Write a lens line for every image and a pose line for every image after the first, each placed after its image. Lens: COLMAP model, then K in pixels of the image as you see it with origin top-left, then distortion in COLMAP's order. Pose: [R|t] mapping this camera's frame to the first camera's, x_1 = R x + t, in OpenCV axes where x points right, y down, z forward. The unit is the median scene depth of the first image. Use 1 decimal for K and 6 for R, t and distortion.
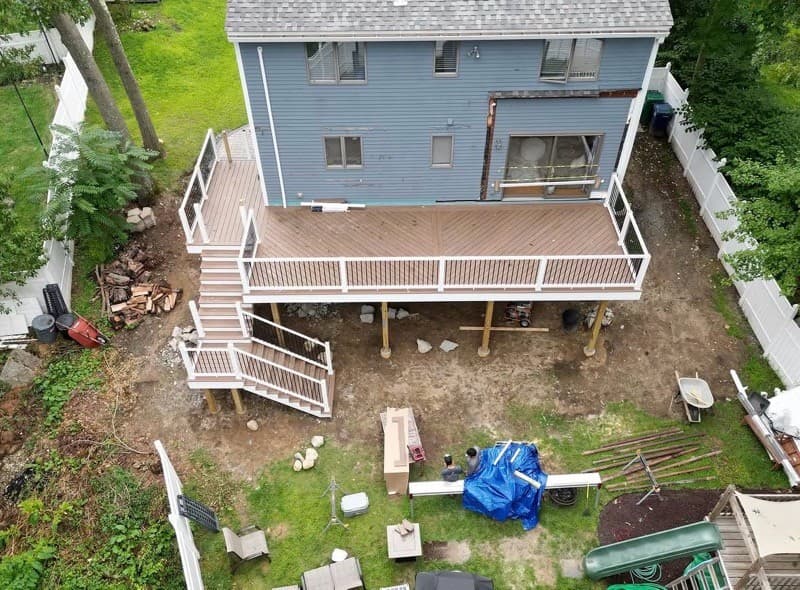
lens RADIAL K [[670.0, 0, 398.8], [0, 670.0, 298.2], [0, 0, 1]] dist [0.062459, -0.045071]
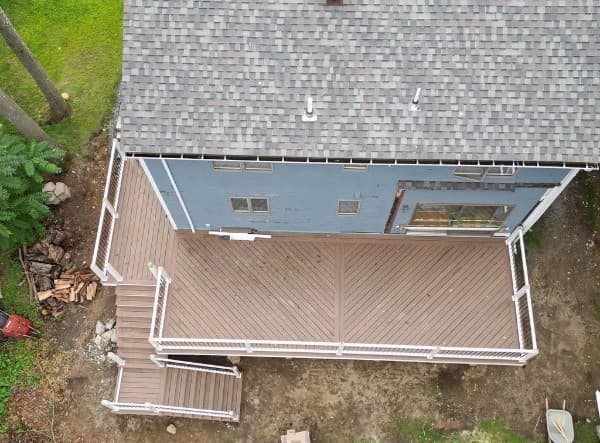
lens RADIAL K [[605.2, 0, 299.7], [0, 605.2, 221.4], [0, 0, 1]] dist [0.046700, 0.000000]
pose [[0.999300, 0.035582, -0.011580, 0.002865], [-0.028622, 0.926192, 0.375964, -0.523878], [0.024103, -0.375369, 0.926562, 0.158543]]
